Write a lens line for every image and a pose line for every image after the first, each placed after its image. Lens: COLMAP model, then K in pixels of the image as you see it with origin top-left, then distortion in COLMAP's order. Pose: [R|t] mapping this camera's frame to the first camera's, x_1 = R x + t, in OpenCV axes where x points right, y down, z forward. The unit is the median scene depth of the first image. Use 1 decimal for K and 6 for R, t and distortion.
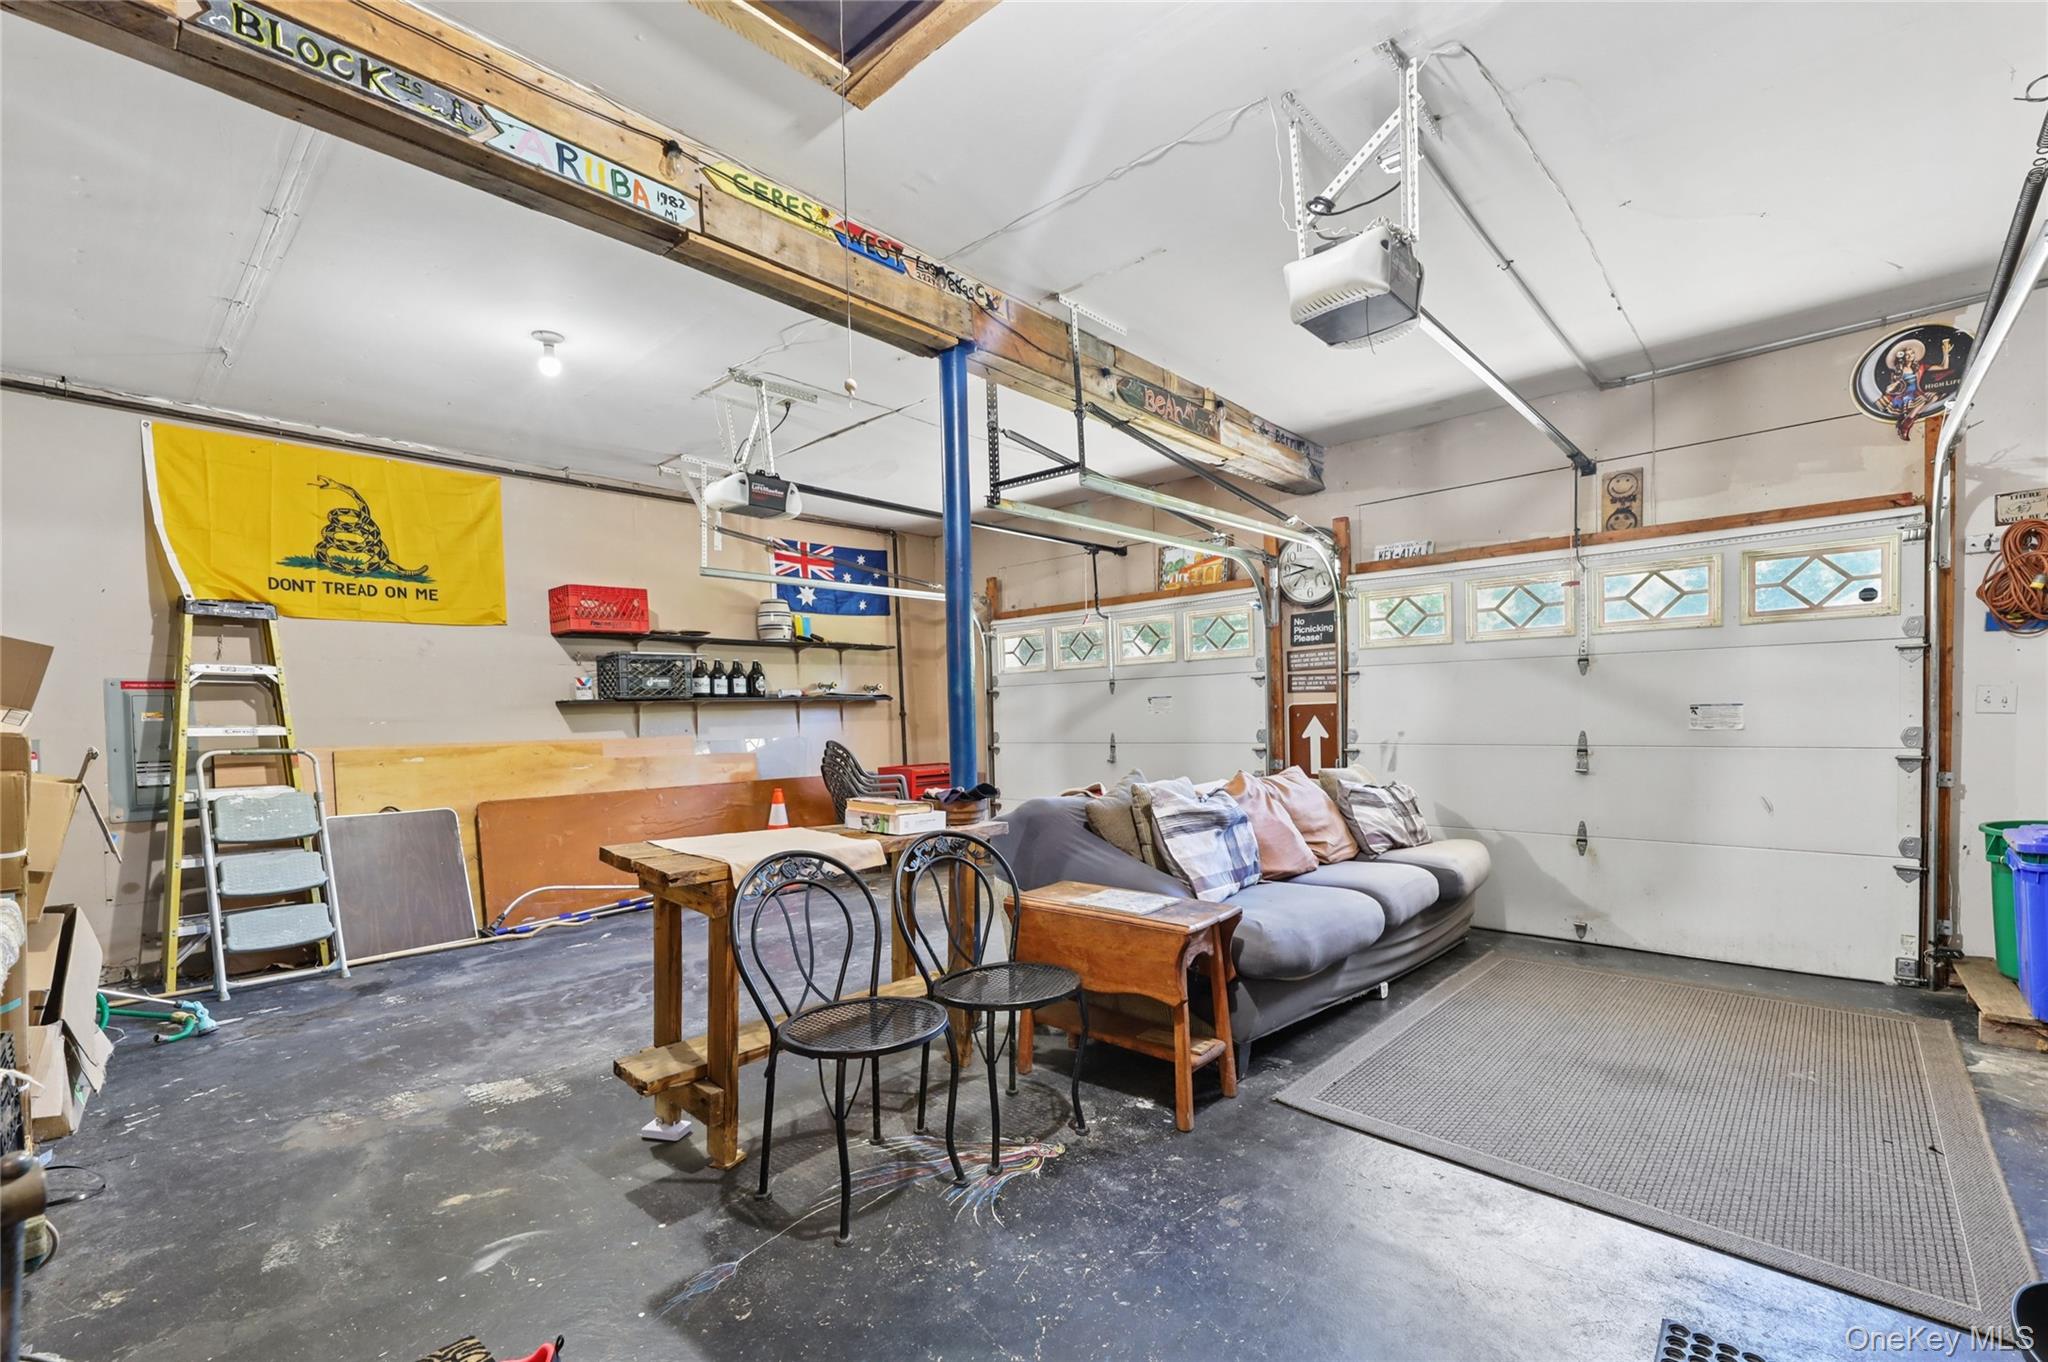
lens RADIAL K [[872.9, 0, 1022.2], [0, 872.9, 700.2], [0, 0, 1]] dist [-0.001933, -0.000106]
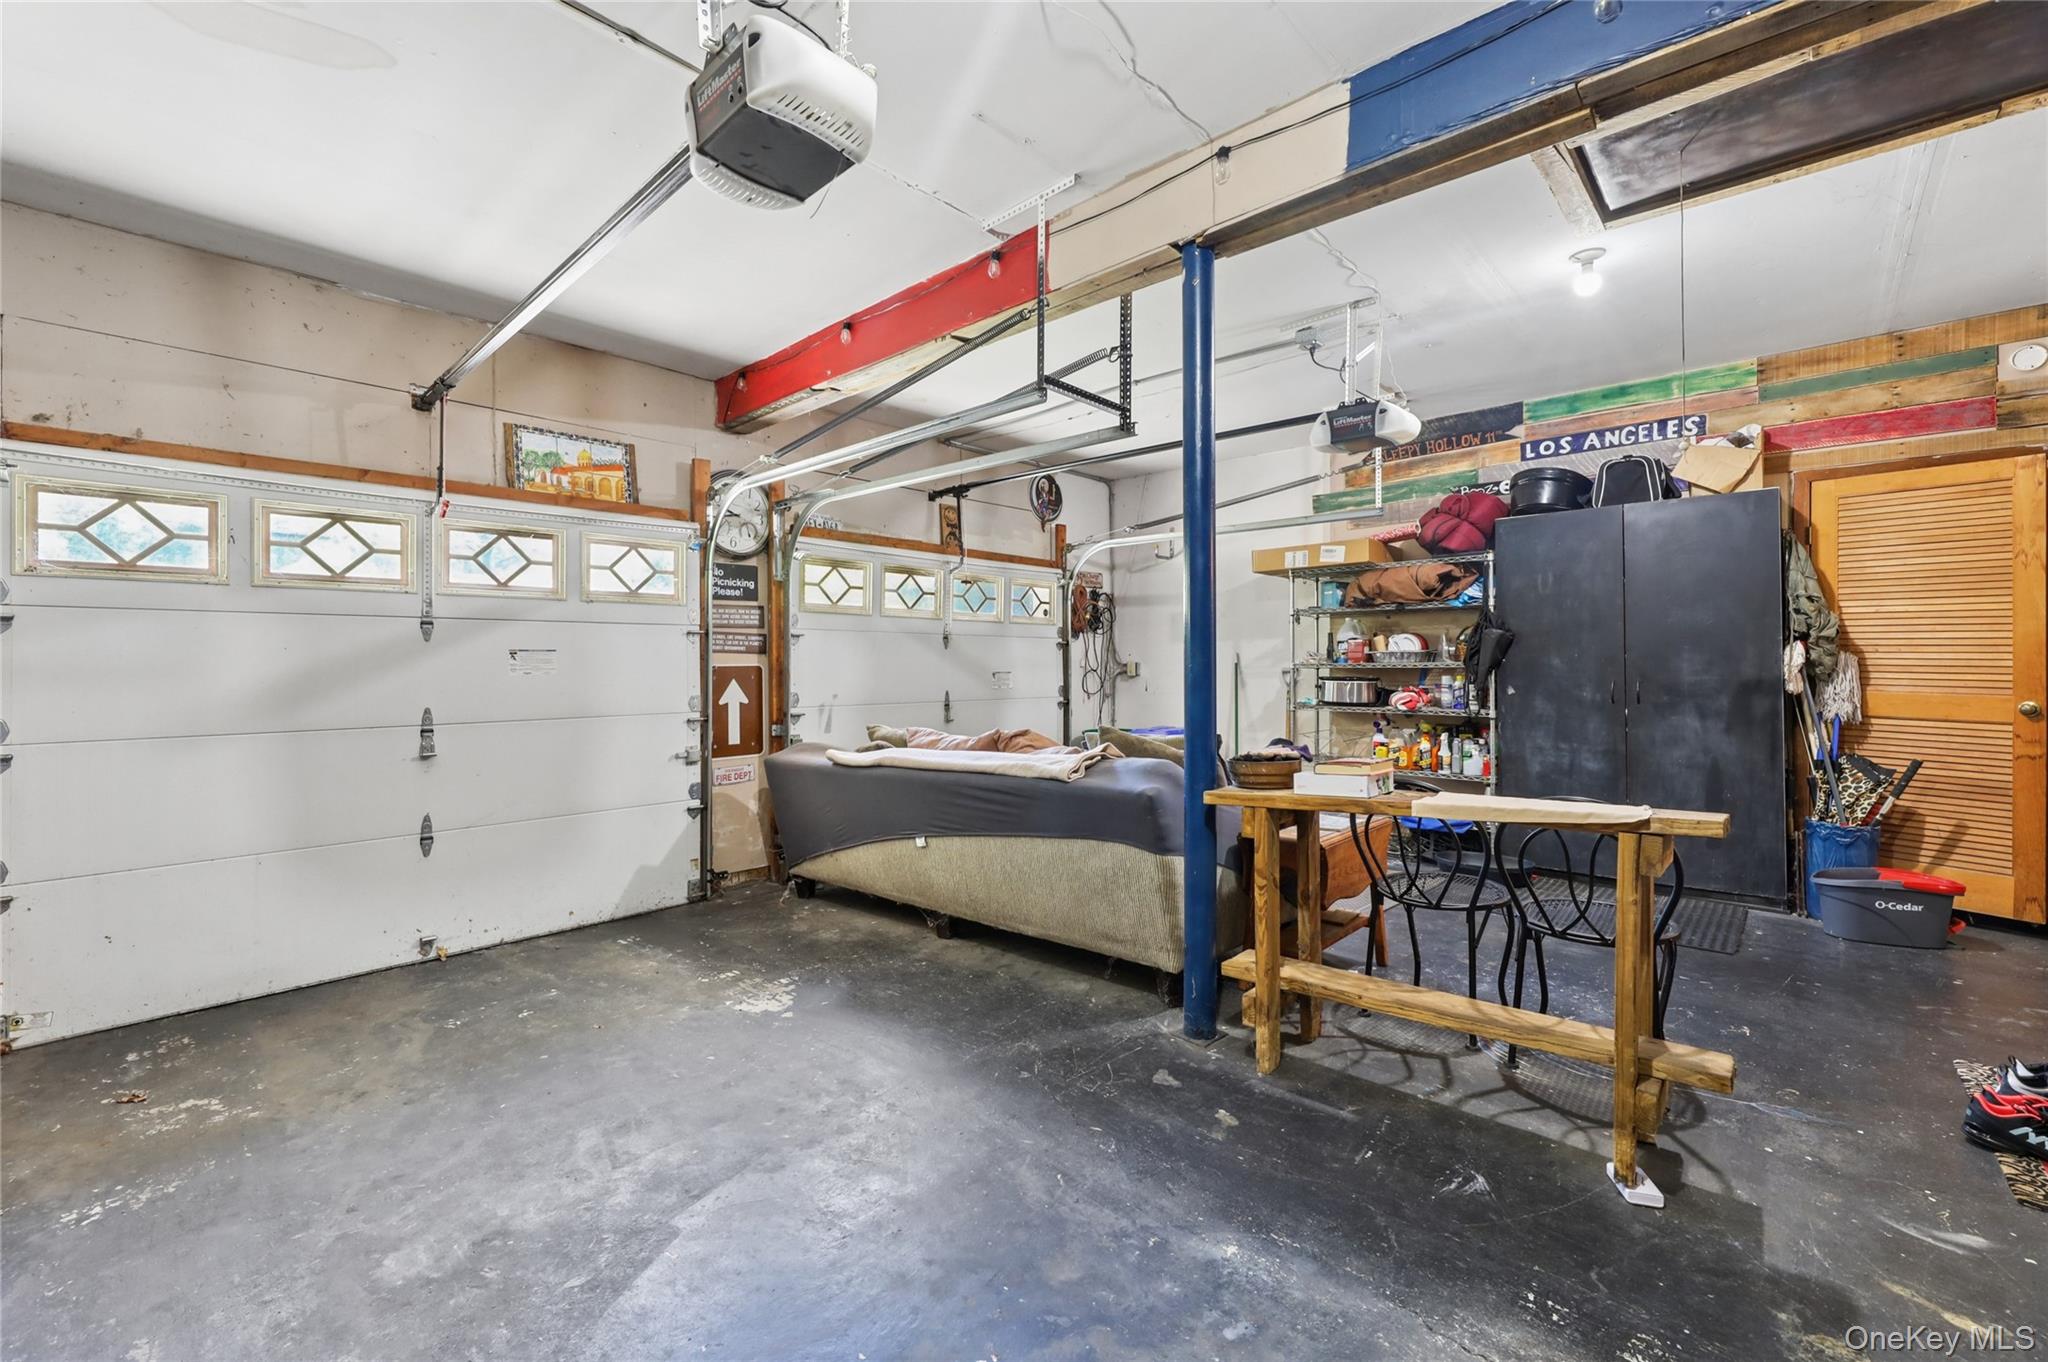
lens RADIAL K [[855.4, 0, 1016.1], [0, 855.4, 637.1], [0, 0, 1]] dist [-0.000586, -0.000198]
pose [[0.006480, 0.048028, 0.998825, -0.568670], [-0.019406, 0.998664, -0.047894, 0.011726], [-0.999791, -0.019073, 0.007403, 0.731570]]
